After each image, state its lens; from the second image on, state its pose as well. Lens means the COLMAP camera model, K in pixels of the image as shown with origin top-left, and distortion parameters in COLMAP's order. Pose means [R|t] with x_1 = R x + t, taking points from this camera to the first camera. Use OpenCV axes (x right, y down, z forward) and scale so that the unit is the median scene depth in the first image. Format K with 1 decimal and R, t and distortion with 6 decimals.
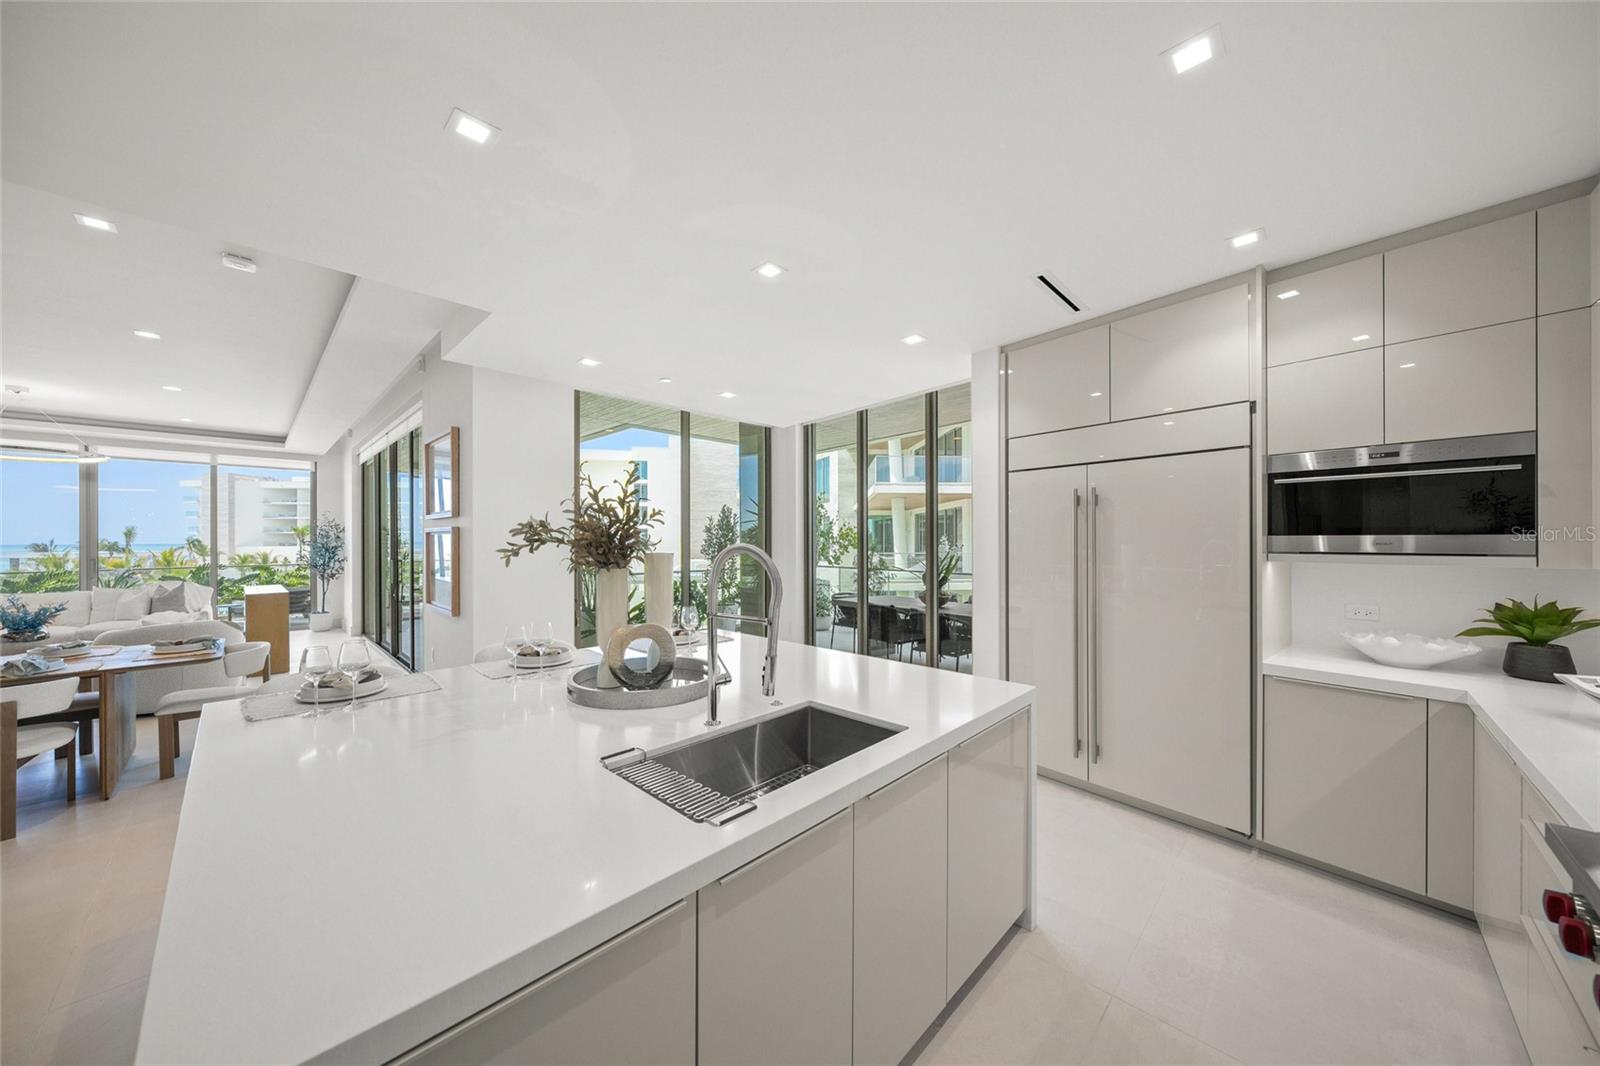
lens RADIAL K [[547.4, 0, 799.7], [0, 547.4, 537.7], [0, 0, 1]] dist [-0.001092, 0.000032]
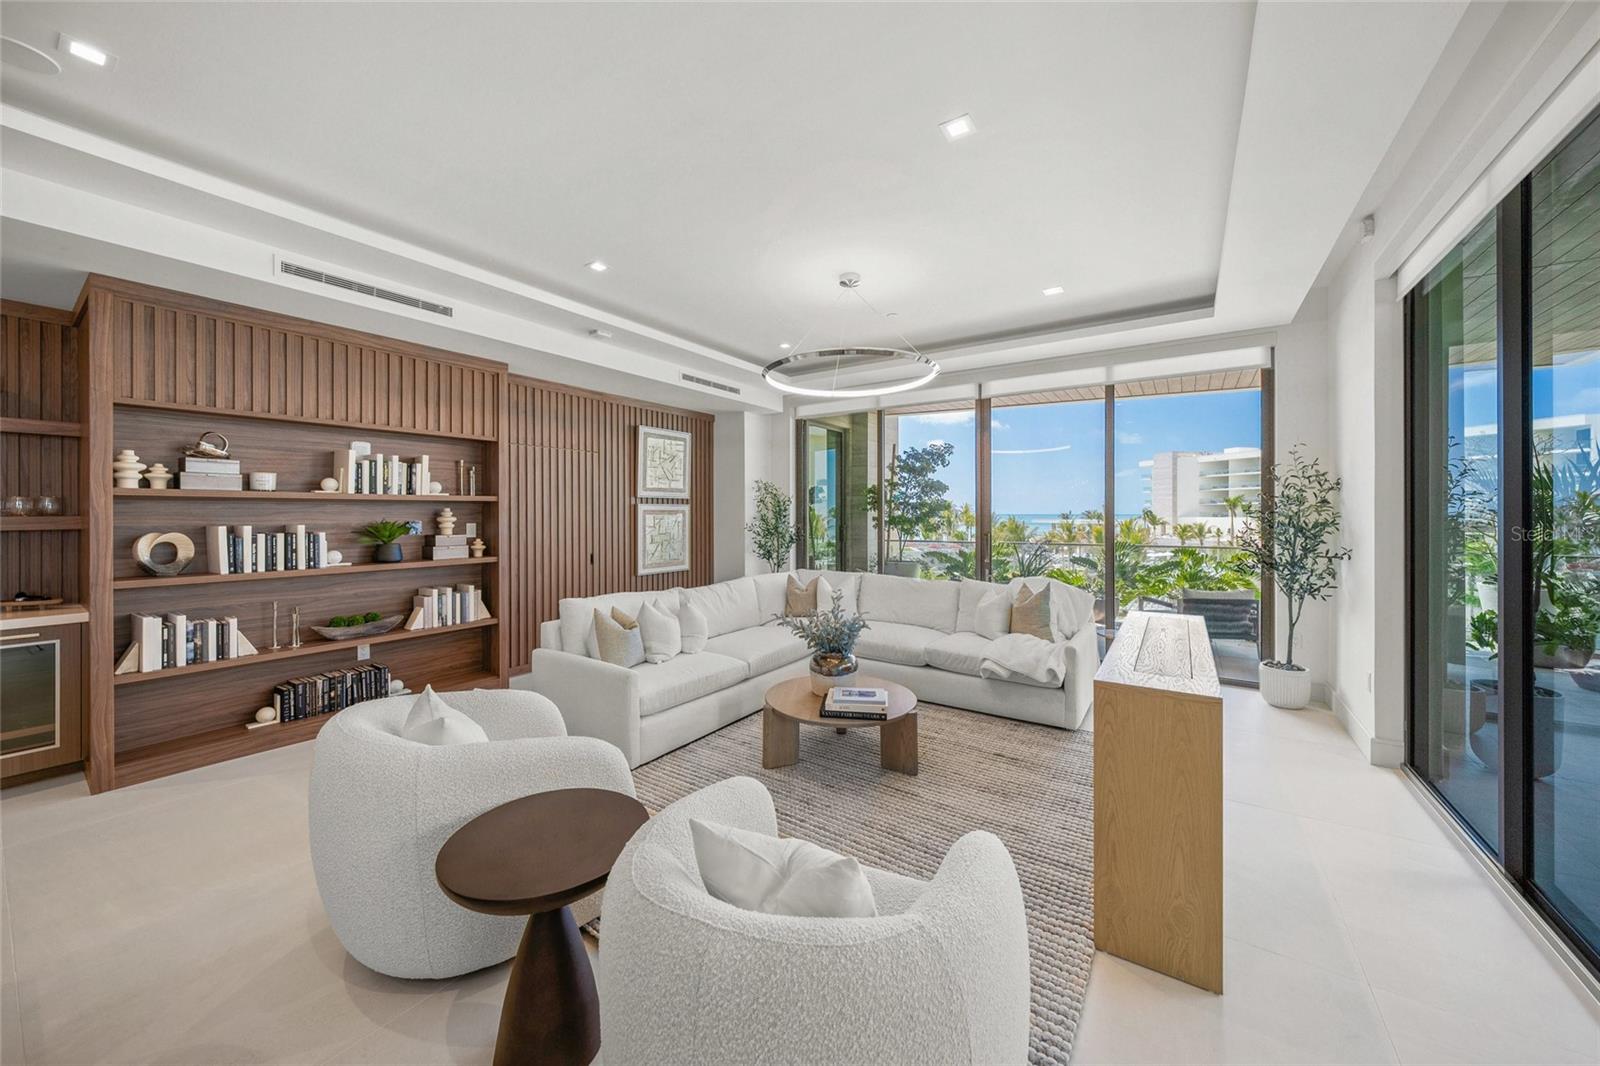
lens RADIAL K [[585.5, 0, 782.4], [0, 585.5, 505.6], [0, 0, 1]] dist [0.000856, -0.000628]
pose [[0.175099, -0.007867, -0.984519, -0.461454], [0.002227, 0.999969, -0.007594, 0.004673], [0.984548, -0.000862, 0.175111, 0.494676]]
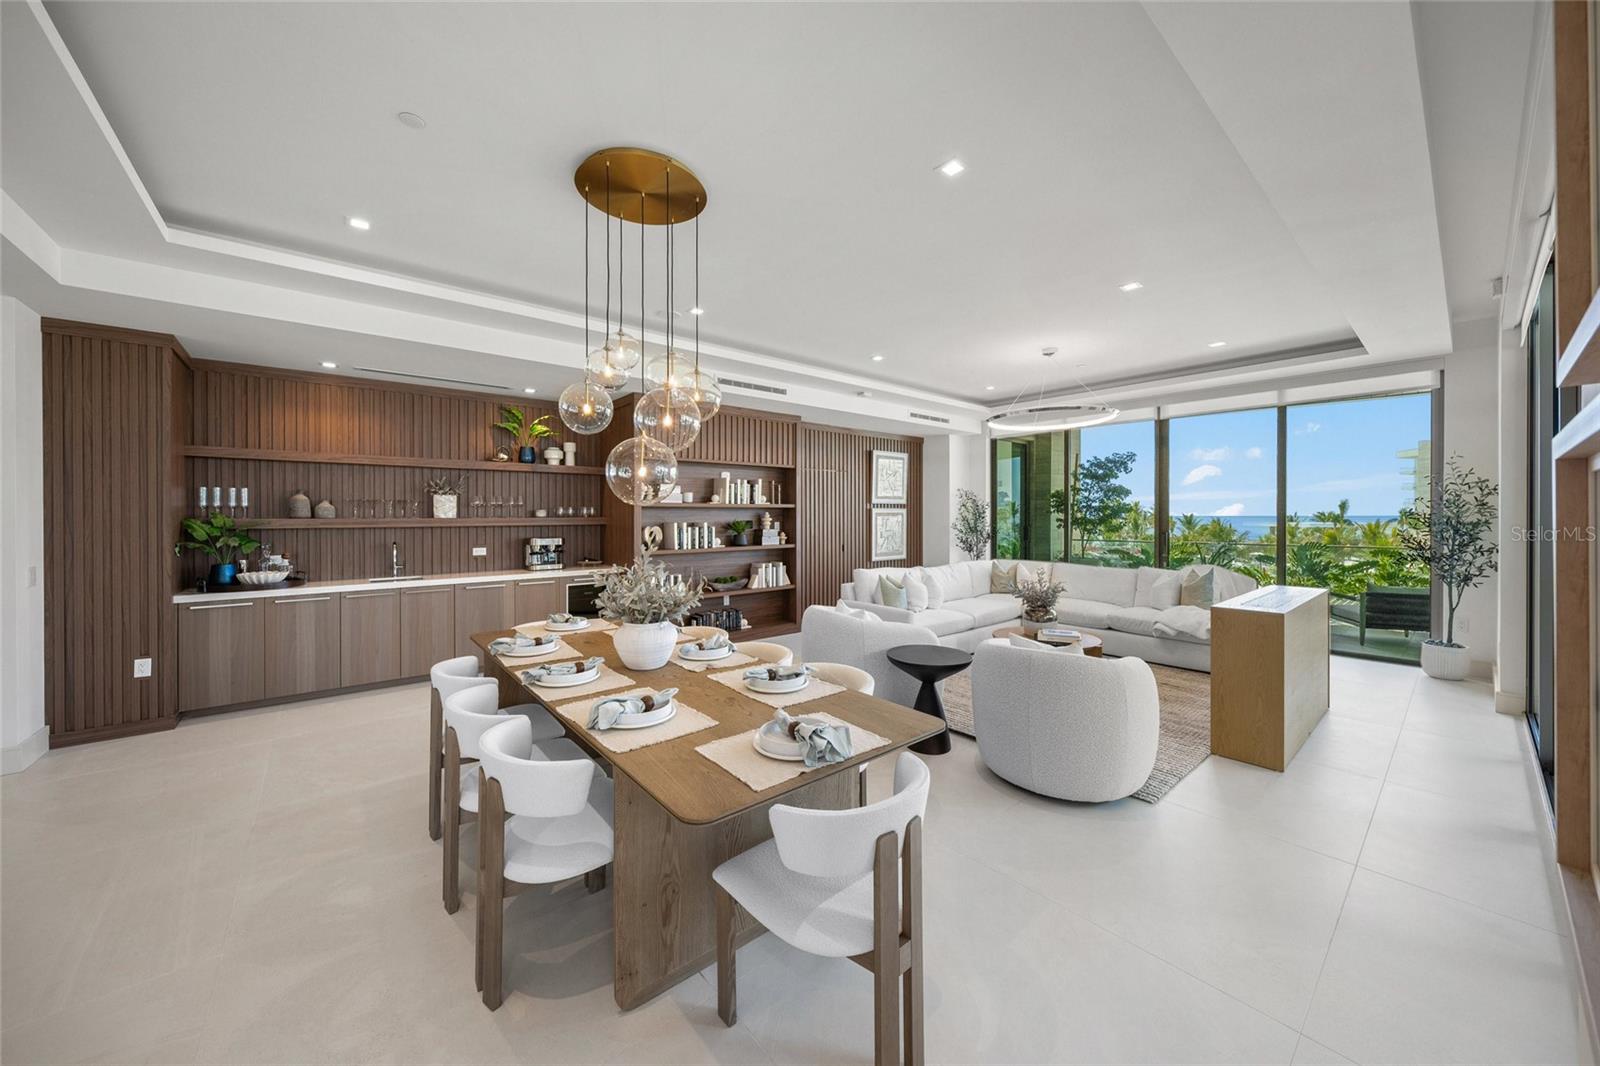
lens RADIAL K [[585.5, 0, 787.7], [0, 585.5, 516.8], [0, 0, 1]] dist [0.000856, -0.000628]
pose [[-0.083363, 0.007702, -0.996490, -0.241255], [0.005086, 0.999960, 0.007304, 0.003076], [0.996506, -0.004459, -0.083398, 0.396338]]
